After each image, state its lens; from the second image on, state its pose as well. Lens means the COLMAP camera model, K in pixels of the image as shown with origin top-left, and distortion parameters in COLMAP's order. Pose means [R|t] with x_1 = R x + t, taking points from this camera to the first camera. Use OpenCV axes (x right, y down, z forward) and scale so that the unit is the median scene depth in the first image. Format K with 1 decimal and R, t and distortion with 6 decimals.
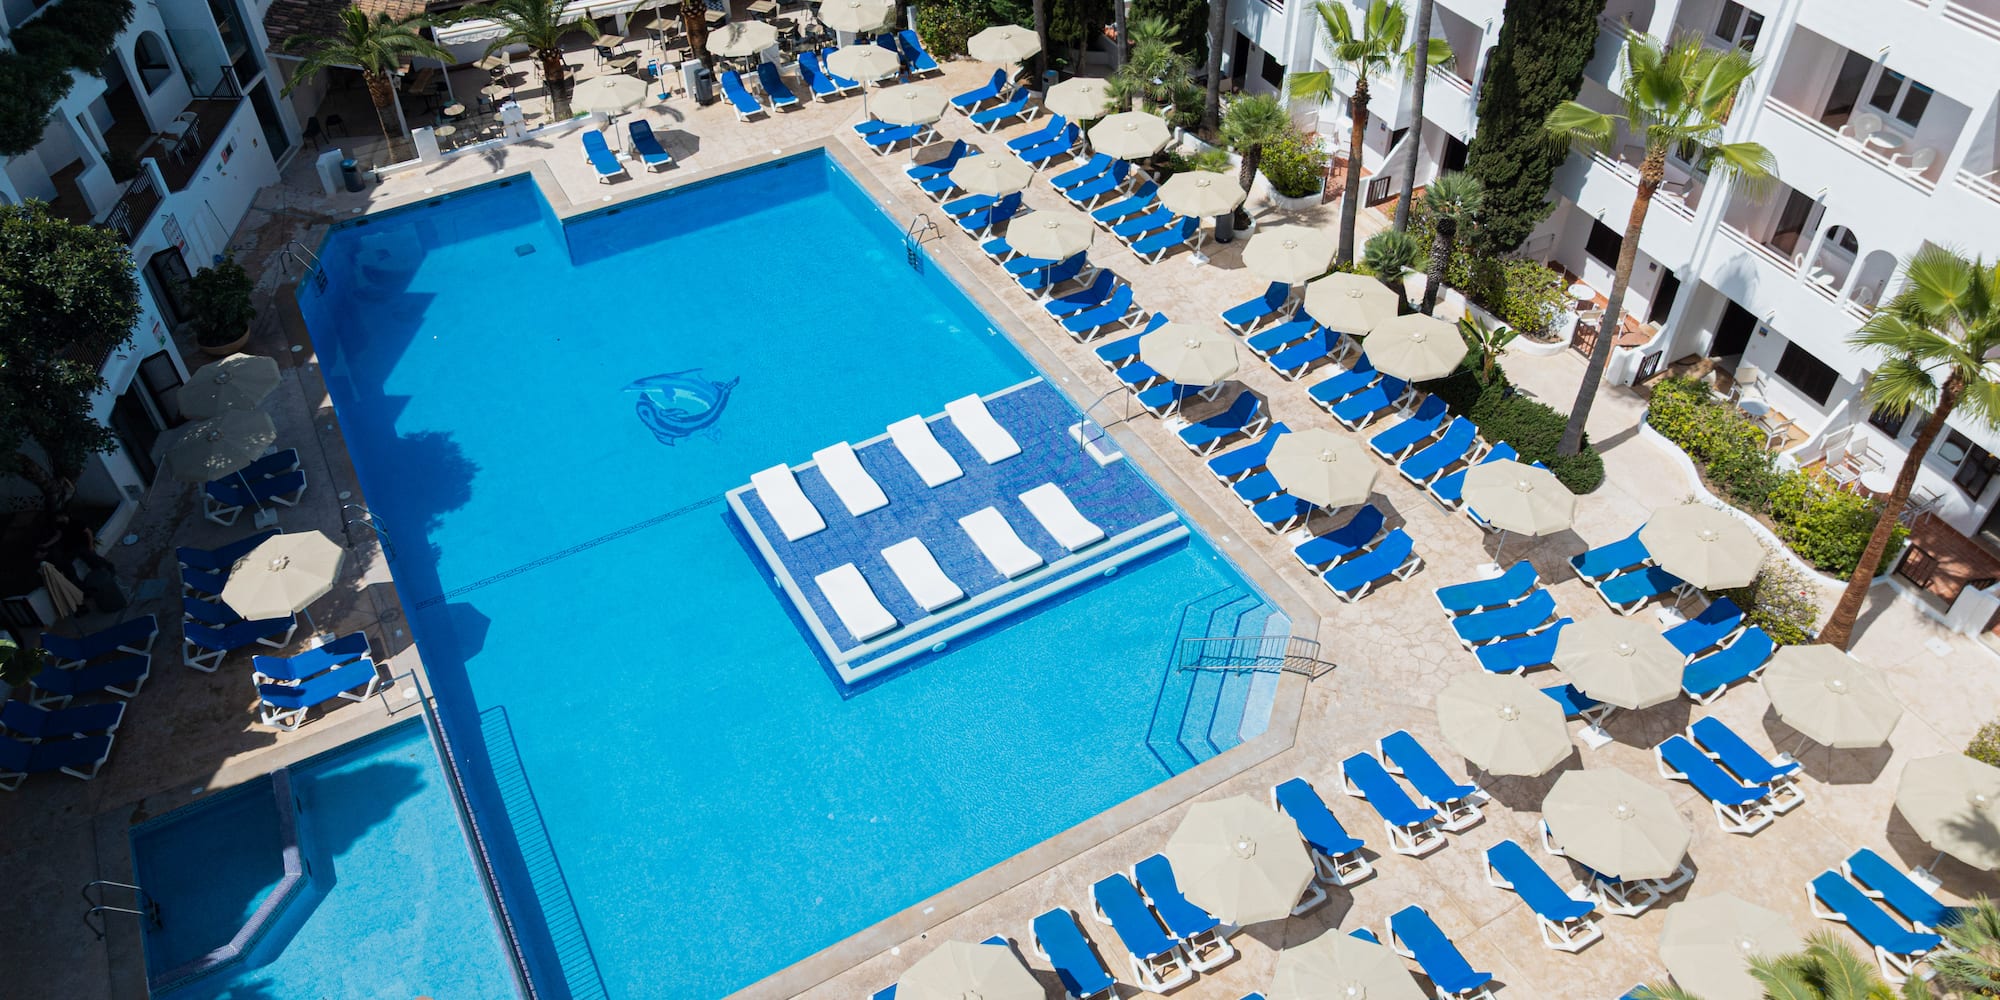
lens RADIAL K [[1427.2, 0, 1000.0], [0, 1427.2, 500.0], [0, 0, 1]] dist [-0.041210, -0.000787]
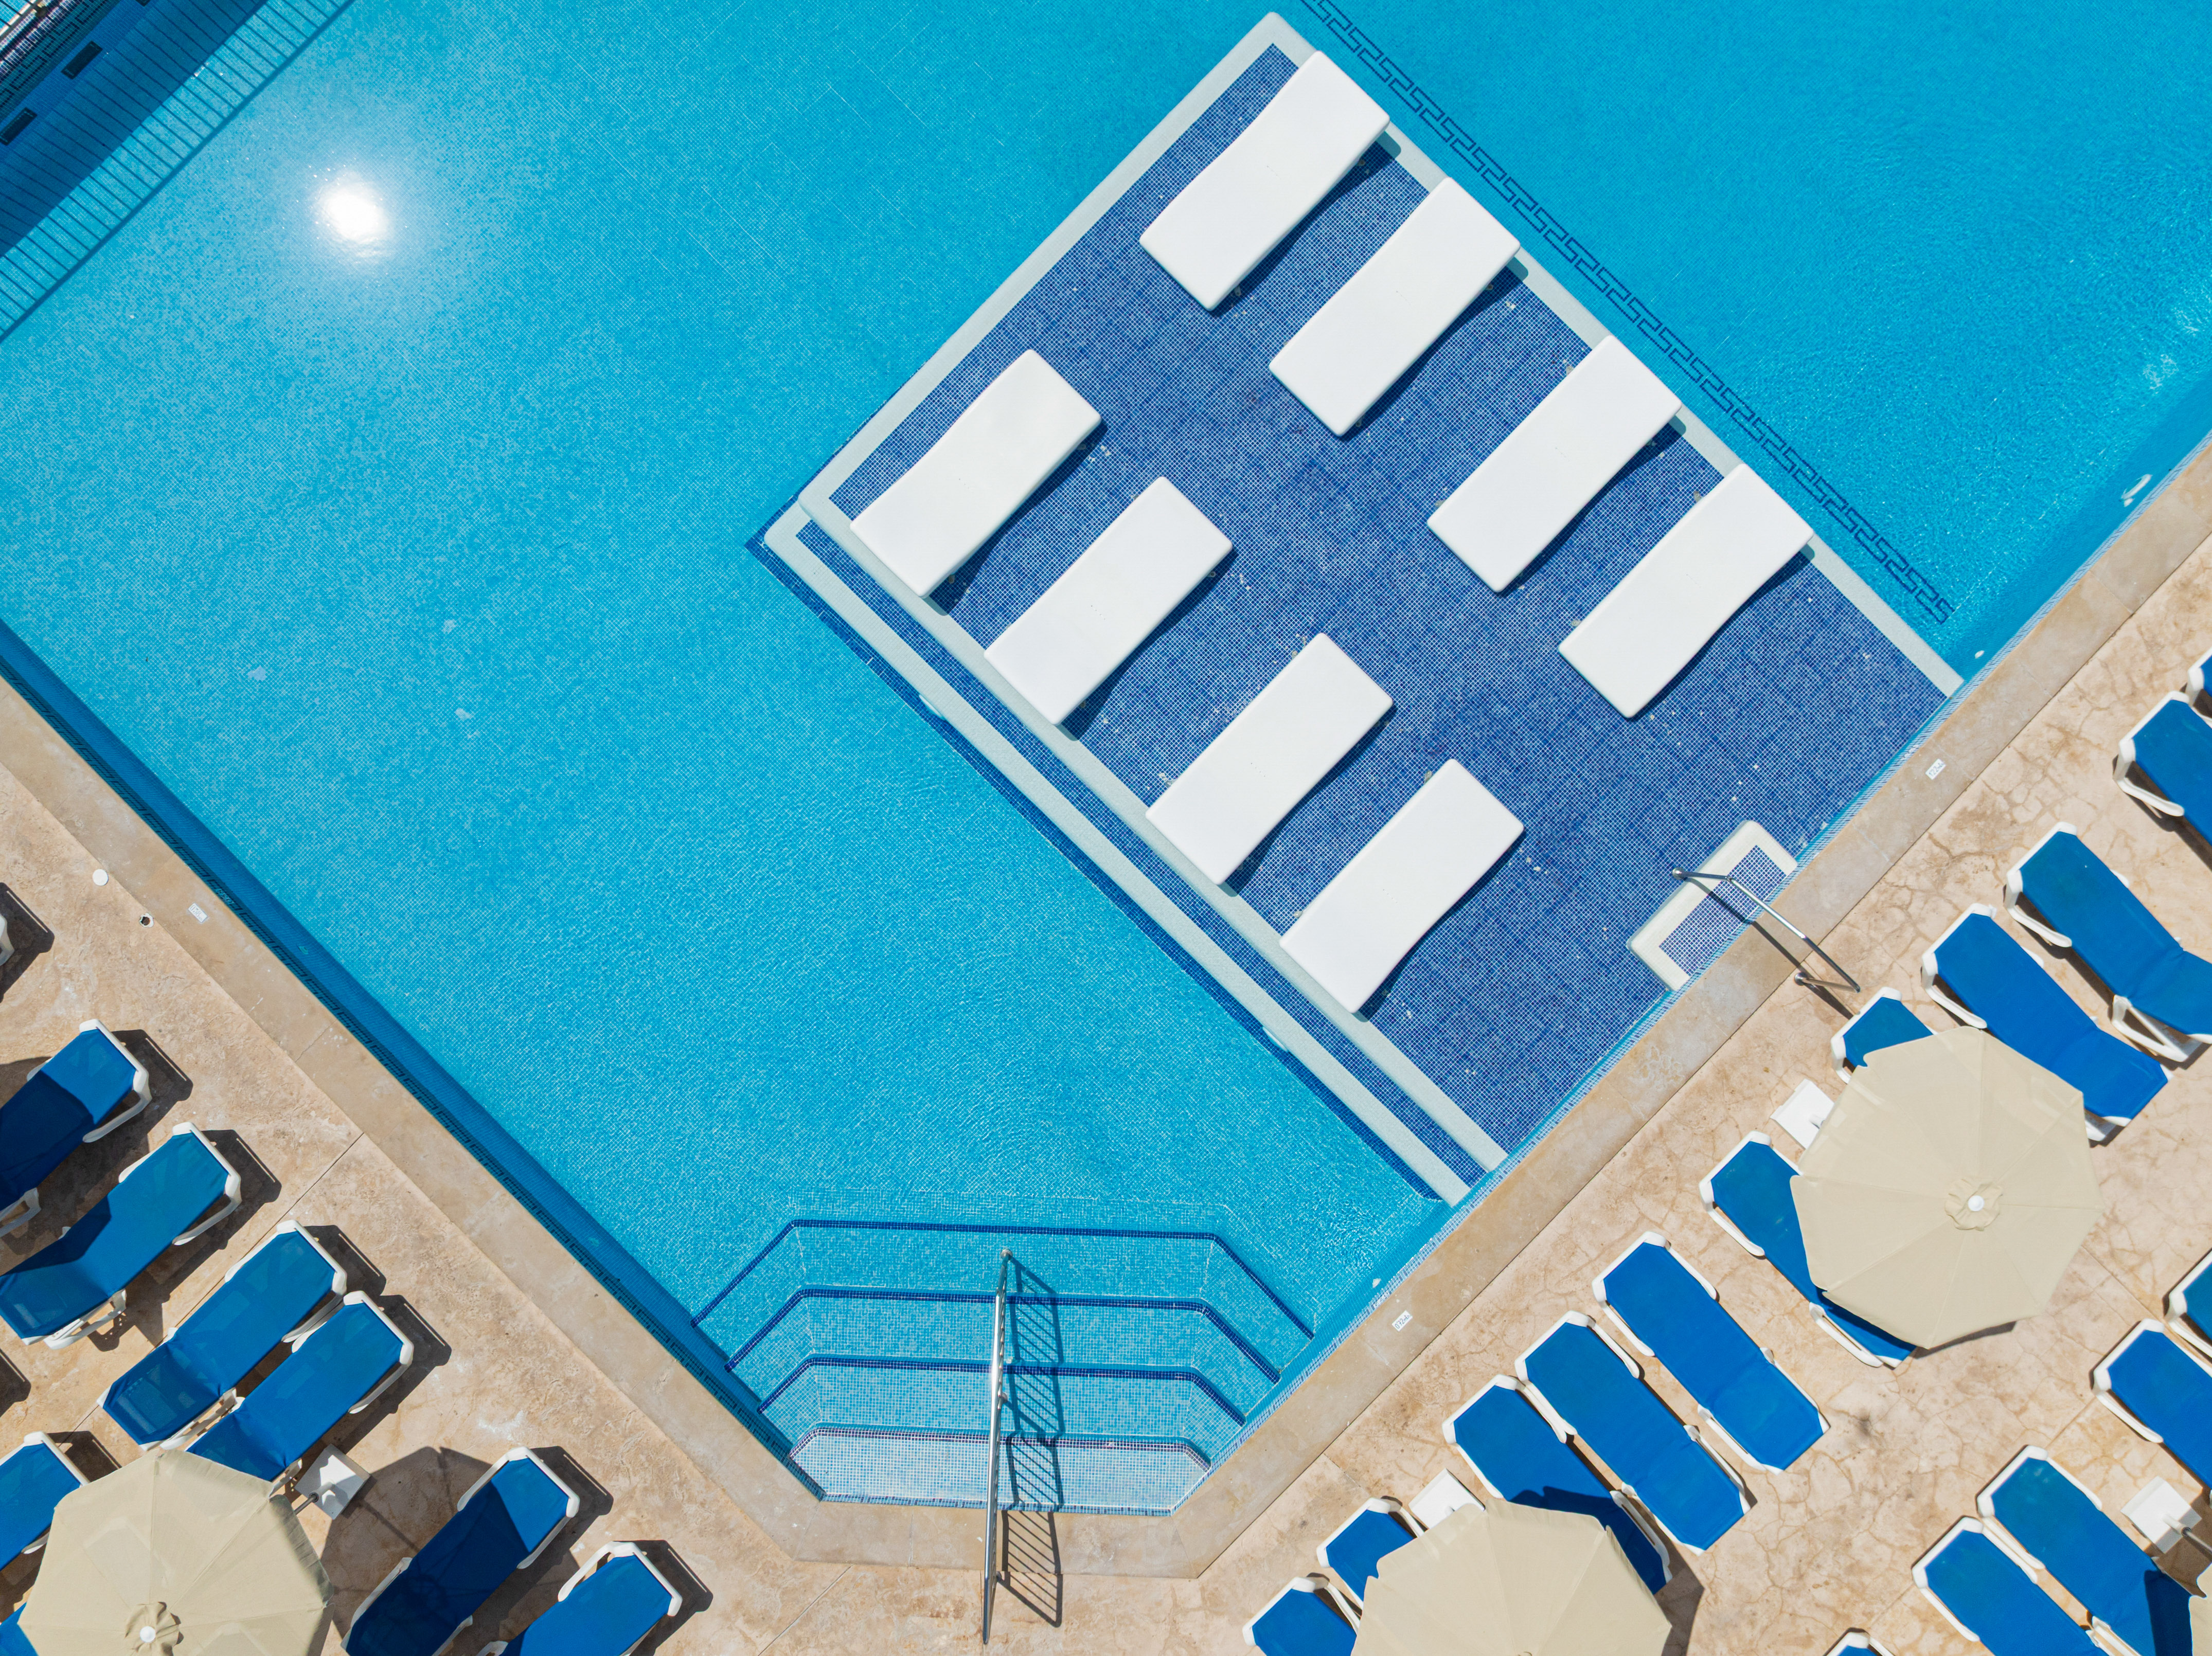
lens RADIAL K [[1488.3, 0, 1106.0], [0, 1488.3, 828.0], [0, 0, 1]] dist [0.003727, 0.000168]
pose [[0.272483, 0.962111, 0.009757, 0.002212], [-0.646895, 0.175684, 0.742066, -0.233059], [0.712236, -0.208512, 0.670256, 0.660497]]
